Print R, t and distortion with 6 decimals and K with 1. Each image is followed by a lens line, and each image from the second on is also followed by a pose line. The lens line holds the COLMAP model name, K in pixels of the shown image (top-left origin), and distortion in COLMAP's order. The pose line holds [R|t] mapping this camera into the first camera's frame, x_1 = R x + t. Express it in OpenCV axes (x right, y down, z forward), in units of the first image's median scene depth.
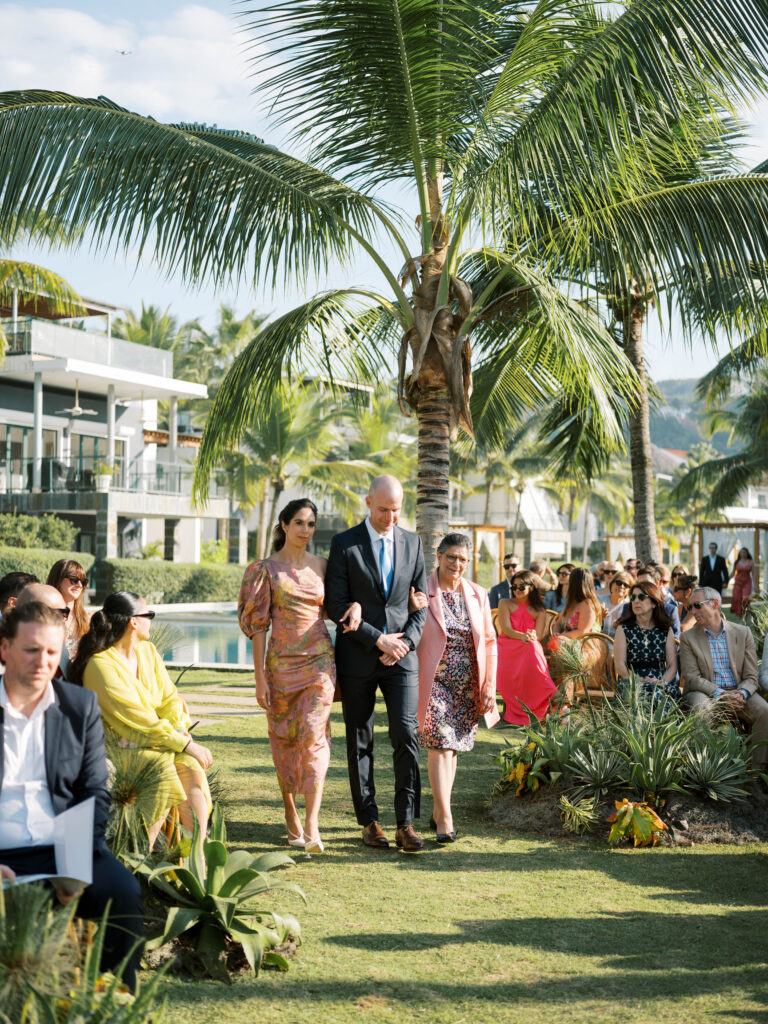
lens RADIAL K [[1480.1, 0, 381.9], [0, 1480.1, 516.7], [0, 0, 1]] dist [0.026829, 0.000000]
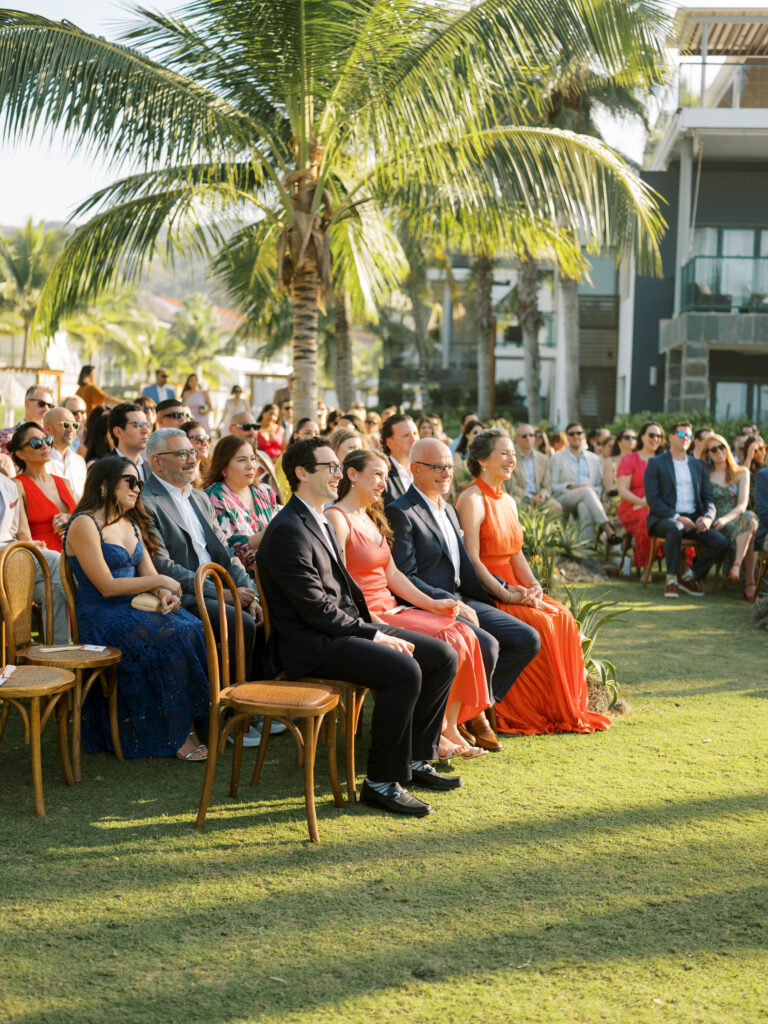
lens RADIAL K [[1480.1, 0, 385.1], [0, 1480.1, 518.9], [0, 0, 1]] dist [0.026829, 0.000000]
pose [[0.936455, -0.005198, 0.350750, -0.364888], [-0.031791, 0.994518, 0.099616, -0.001760], [-0.349345, -0.104436, 0.931156, -0.281315]]
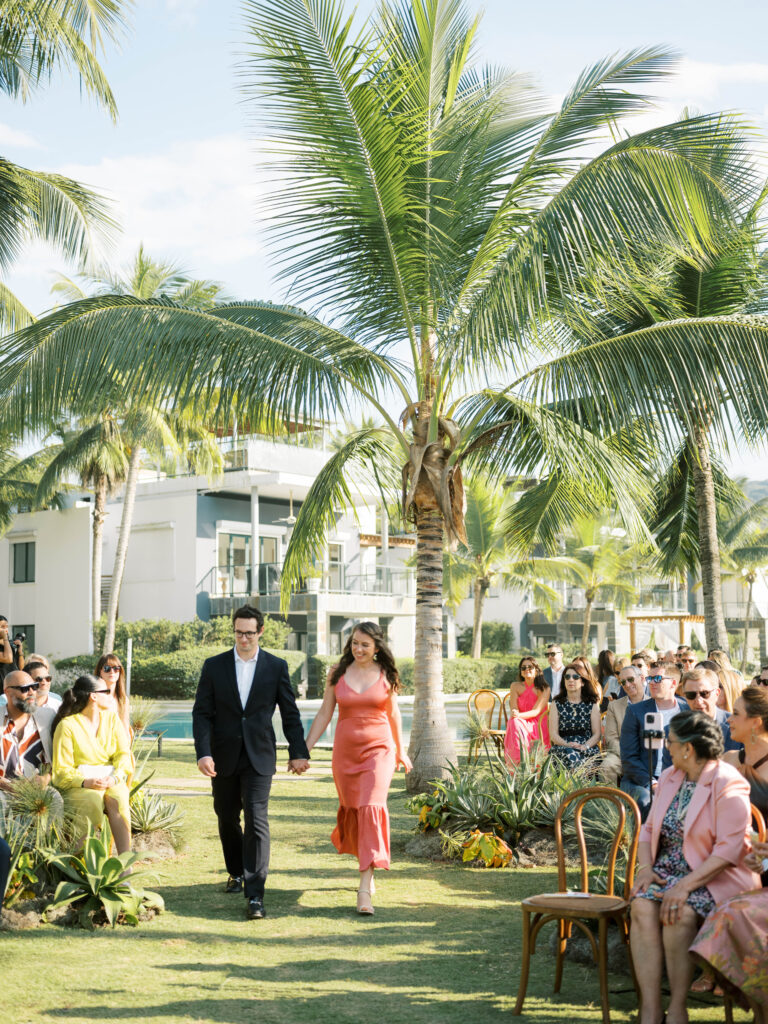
lens RADIAL K [[1480.1, 0, 364.8], [0, 1480.1, 533.2], [0, 0, 1]] dist [0.026829, 0.000000]
pose [[0.981694, -0.035658, -0.187099, 0.210905], [0.025595, 0.998107, -0.055925, -0.000299], [0.188739, 0.050112, 0.980748, -0.206560]]
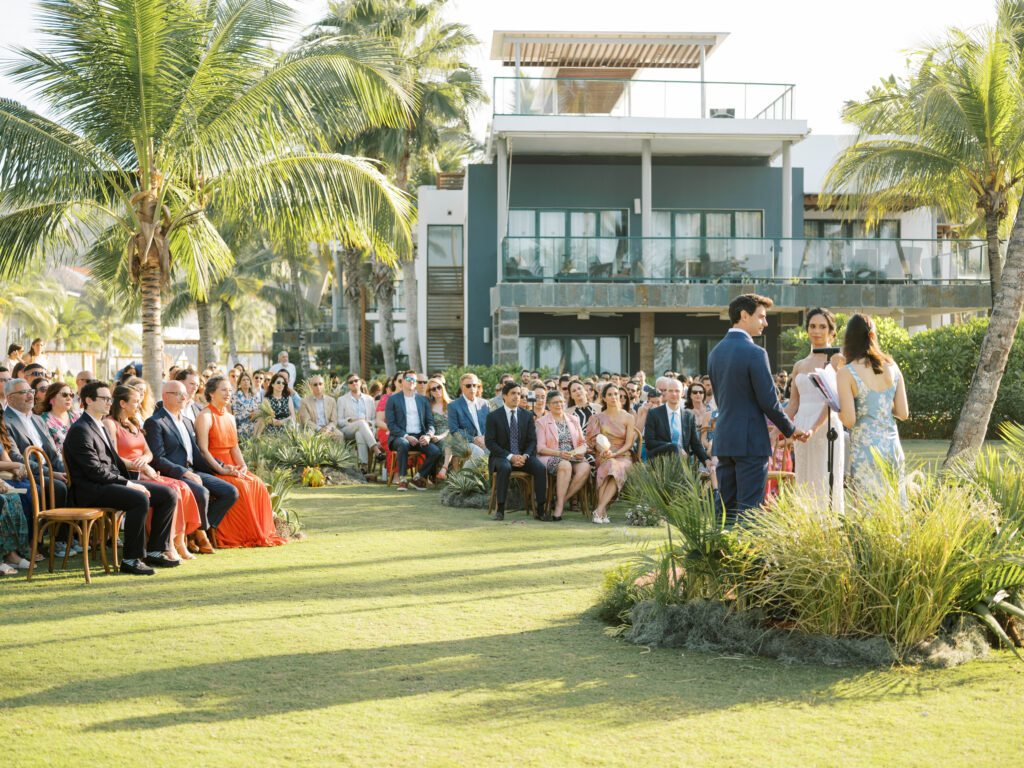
lens RADIAL K [[1480.1, 0, 503.1], [0, 1480.1, 380.9], [0, 0, 1]] dist [0.026829, 0.000000]
pose [[0.883412, -0.008292, 0.468523, -0.423263], [-0.007328, 0.999477, 0.031506, -0.009669], [-0.468539, -0.031266, 0.882889, -0.761827]]
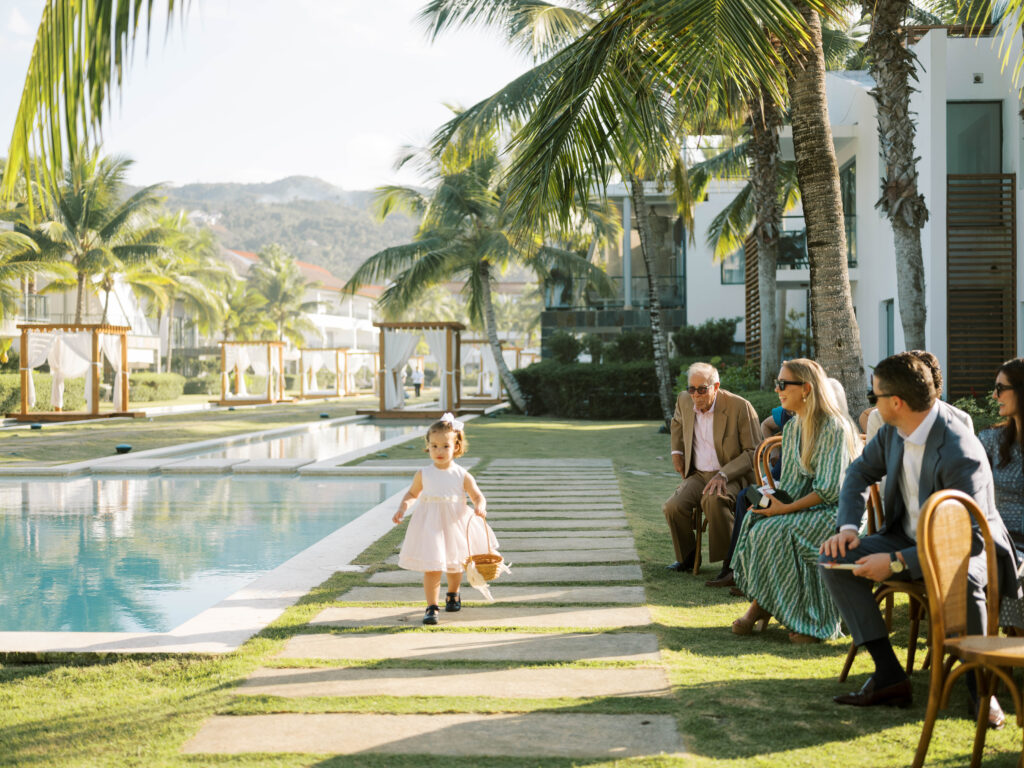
lens RADIAL K [[1480.1, 0, 517.9], [0, 1480.1, 389.2], [0, 0, 1]] dist [0.026829, 0.000000]
pose [[0.919845, -0.015798, 0.391963, -0.181136], [-0.000847, 0.999106, 0.042256, 0.031790], [-0.392281, -0.039201, 0.919010, 1.048298]]
